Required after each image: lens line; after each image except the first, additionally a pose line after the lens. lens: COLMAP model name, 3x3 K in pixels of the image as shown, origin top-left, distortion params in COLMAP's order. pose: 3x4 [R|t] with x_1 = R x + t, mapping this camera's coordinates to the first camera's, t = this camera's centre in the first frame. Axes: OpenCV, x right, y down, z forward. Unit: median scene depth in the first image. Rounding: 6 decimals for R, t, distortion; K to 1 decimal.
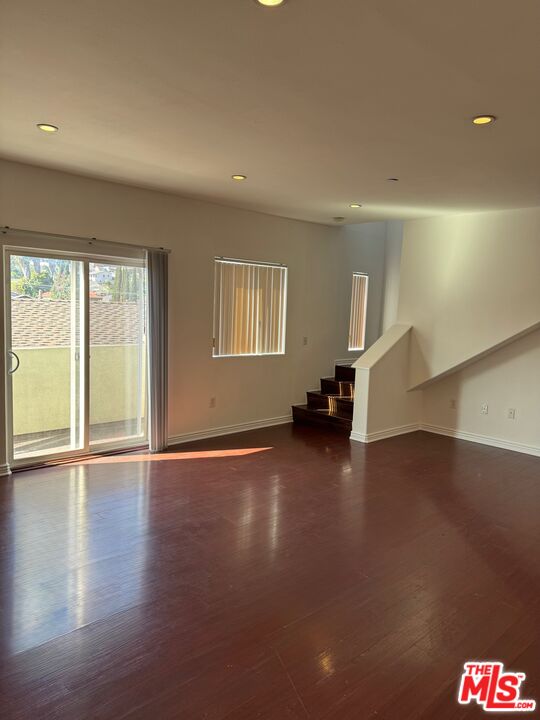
lens RADIAL K [[519.0, 0, 268.0], [0, 519.0, 367.9], [0, 0, 1]] dist [0.107353, -0.024020]
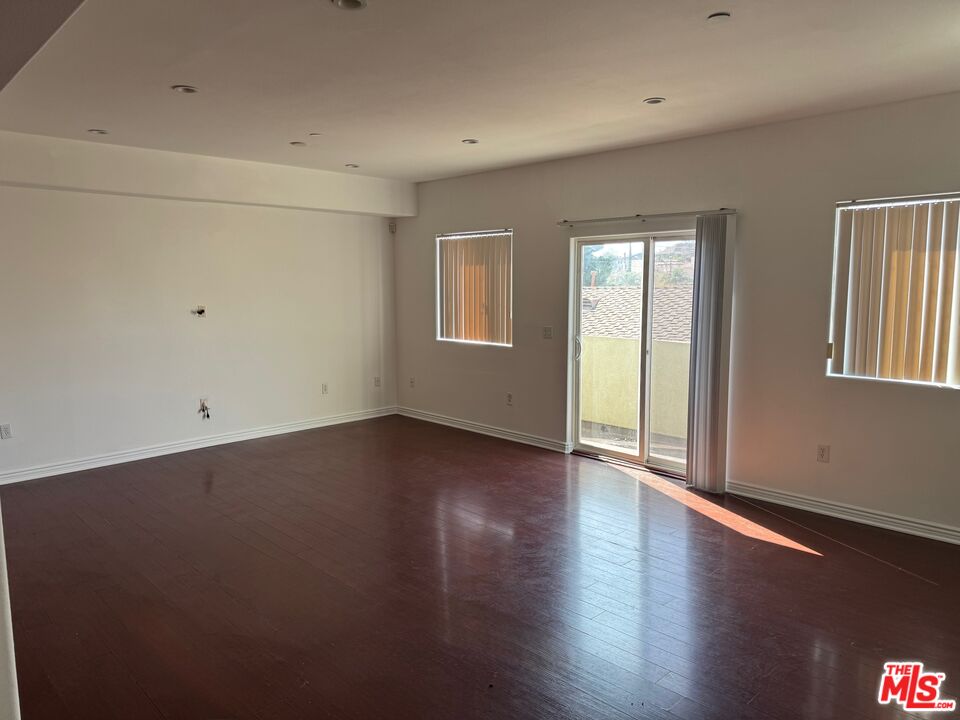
lens RADIAL K [[692.0, 0, 478.2], [0, 692.0, 356.2], [0, 0, 1]] dist [0.107353, -0.024020]
pose [[0.018750, 0.067213, -0.997562, 0.780681], [-0.125867, 0.989959, 0.064335, -0.050664], [0.991870, 0.124354, 0.027022, 0.685851]]
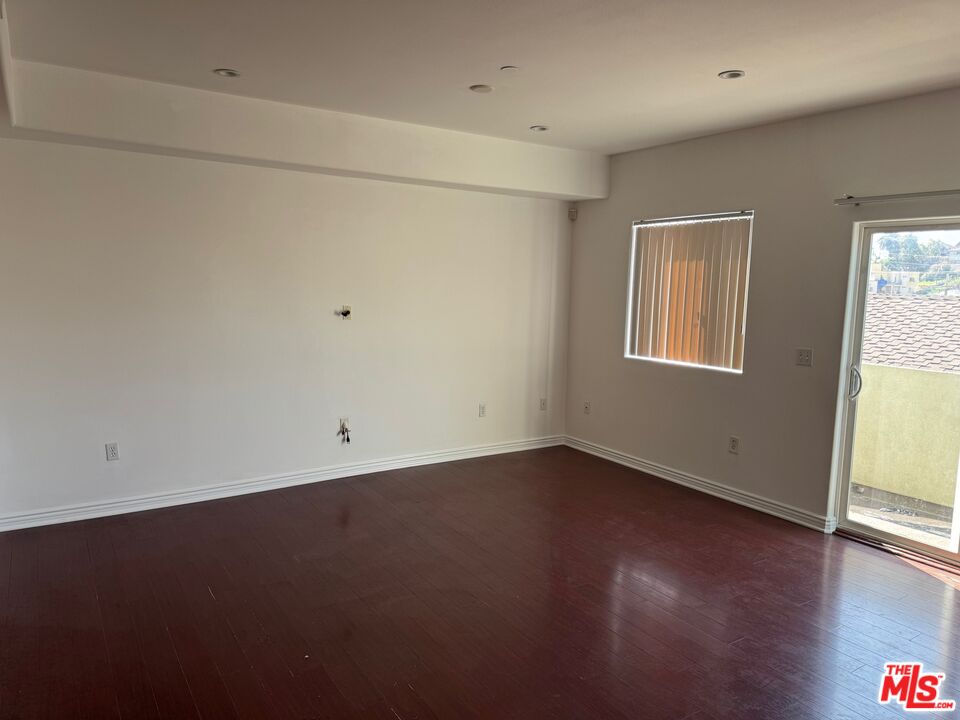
lens RADIAL K [[692.0, 0, 470.1], [0, 692.0, 357.7], [0, 0, 1]] dist [0.107353, -0.024020]
pose [[-0.178906, 0.062994, -0.981847, 0.495547], [-0.159615, 0.982870, 0.092144, -0.043272], [0.970832, 0.173203, -0.165787, 0.580001]]
